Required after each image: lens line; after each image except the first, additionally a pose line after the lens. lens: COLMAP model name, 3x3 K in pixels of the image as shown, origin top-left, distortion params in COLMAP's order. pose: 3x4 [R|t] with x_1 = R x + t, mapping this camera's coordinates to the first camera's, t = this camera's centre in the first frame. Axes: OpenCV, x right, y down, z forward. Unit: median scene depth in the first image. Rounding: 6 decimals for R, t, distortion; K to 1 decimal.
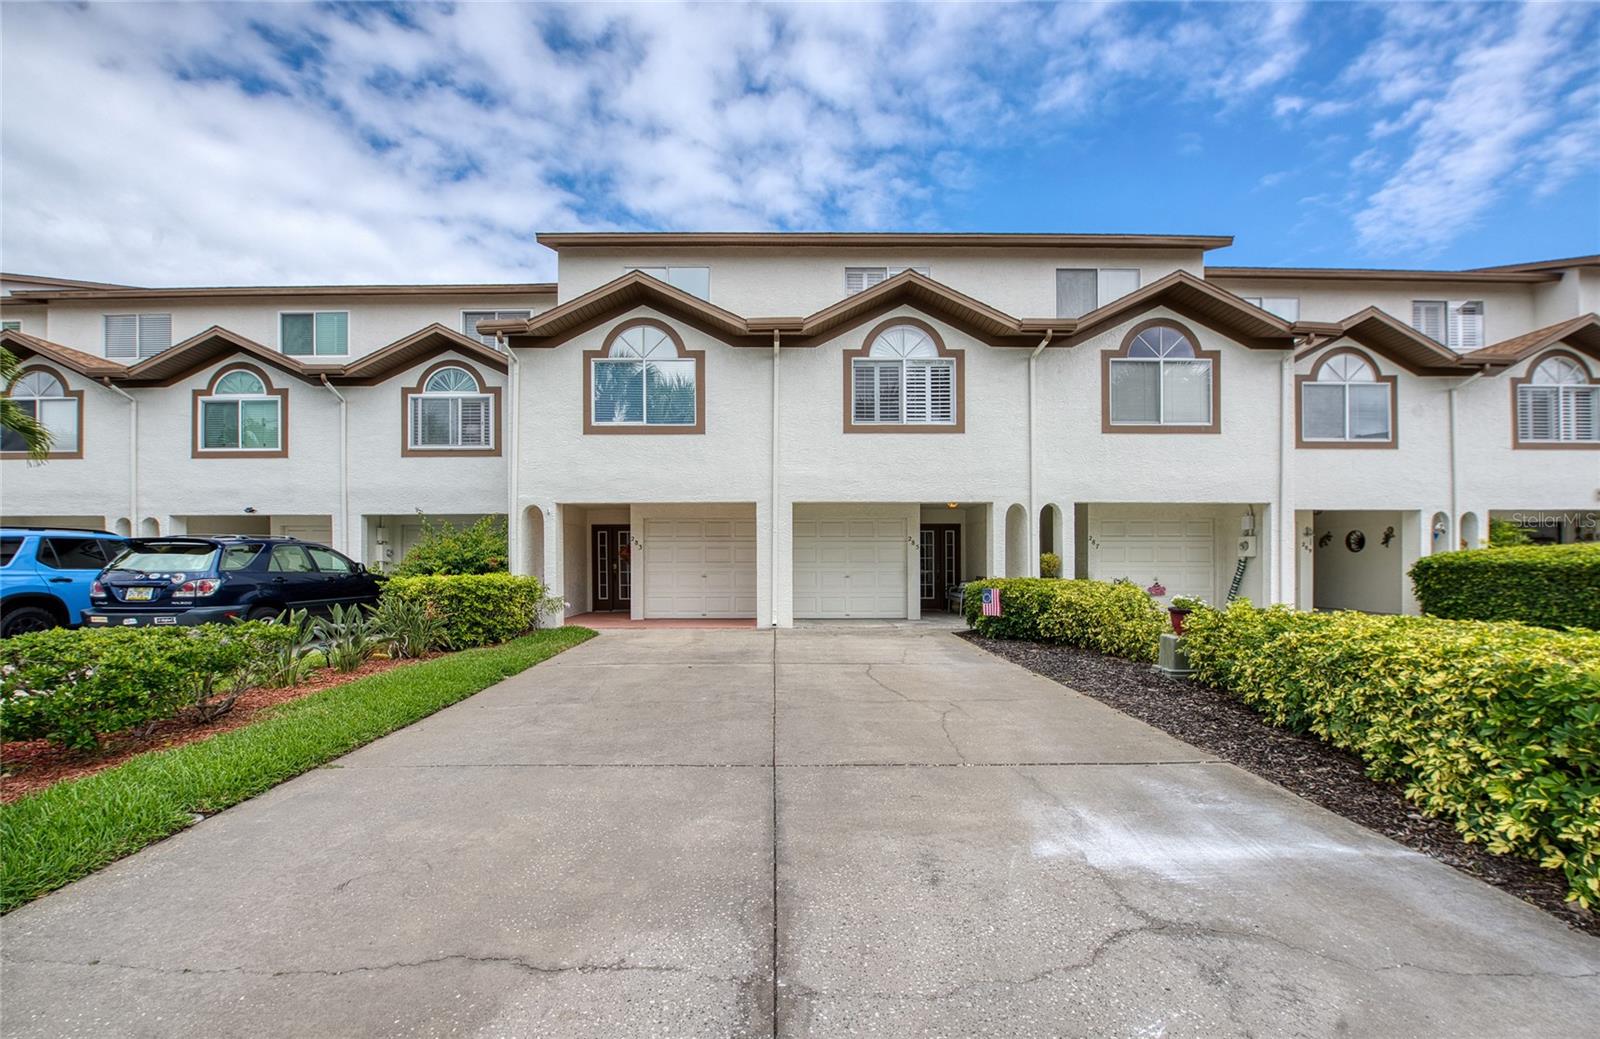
lens RADIAL K [[643.0, 0, 797.8], [0, 643.0, 566.1], [0, 0, 1]] dist [-0.017319, -0.000556]
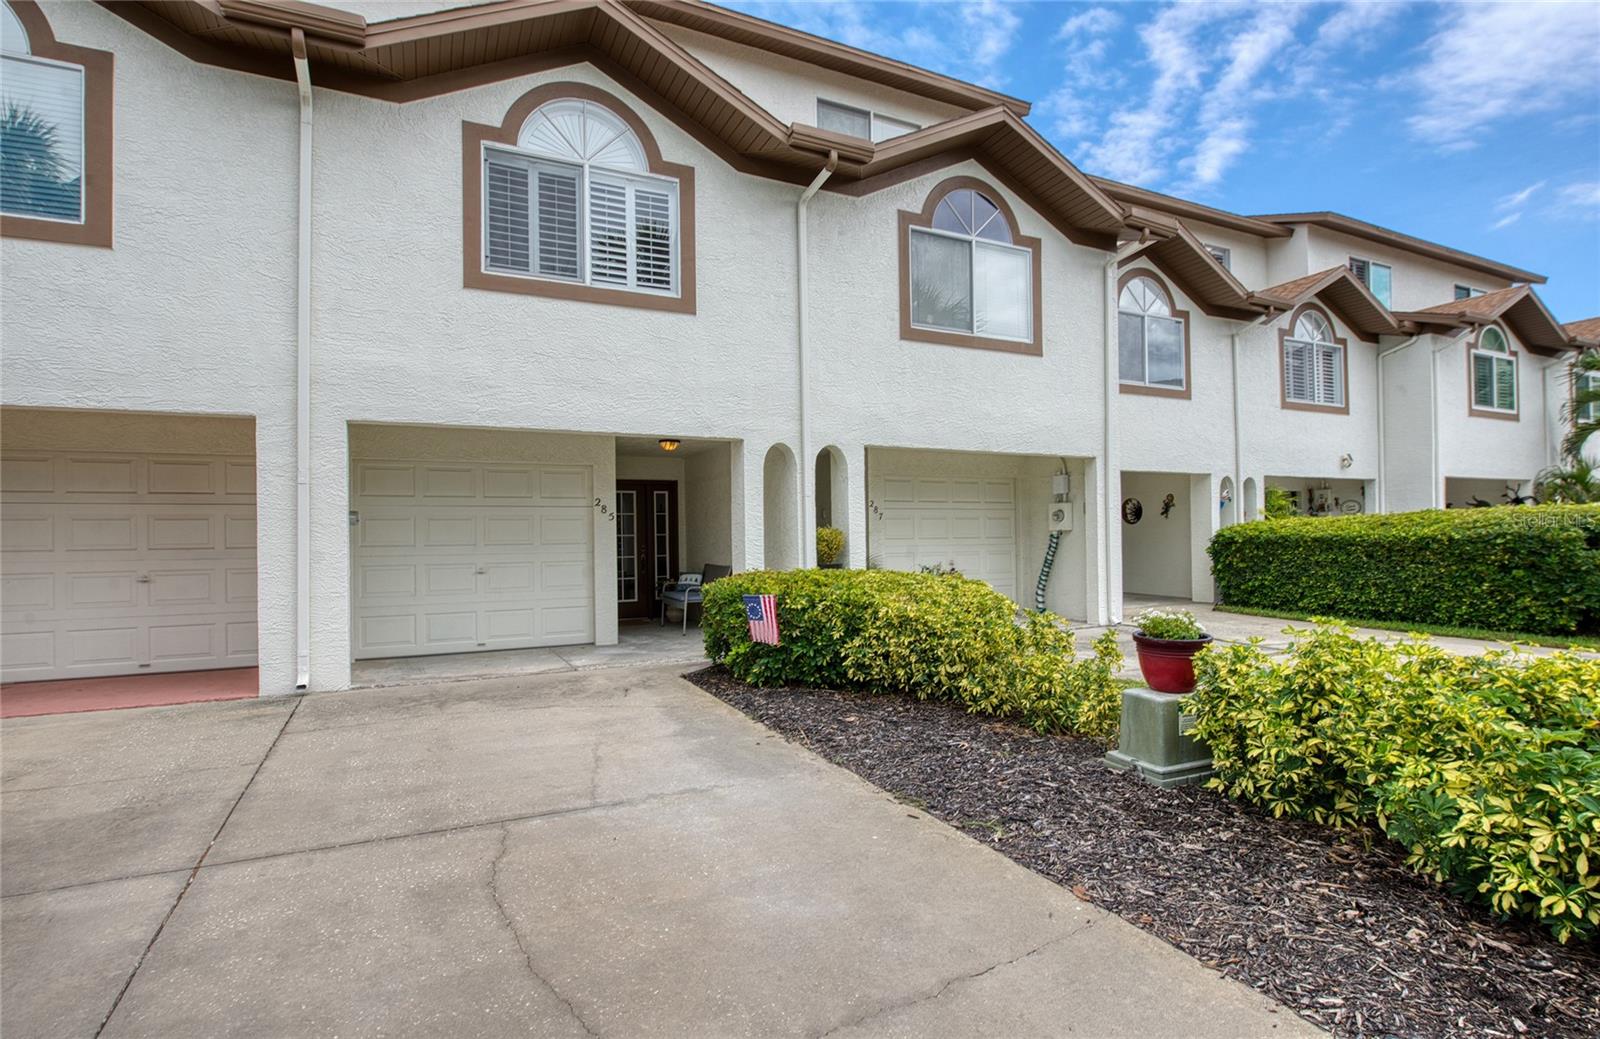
lens RADIAL K [[858.3, 0, 797.8], [0, 858.3, 540.1], [0, 0, 1]] dist [-0.011111, 0.000072]
pose [[0.918358, -0.009340, 0.395640, 0.037148], [0.011469, 0.999930, -0.003014, -0.004905], [-0.395584, 0.007305, 0.918401, 0.239949]]
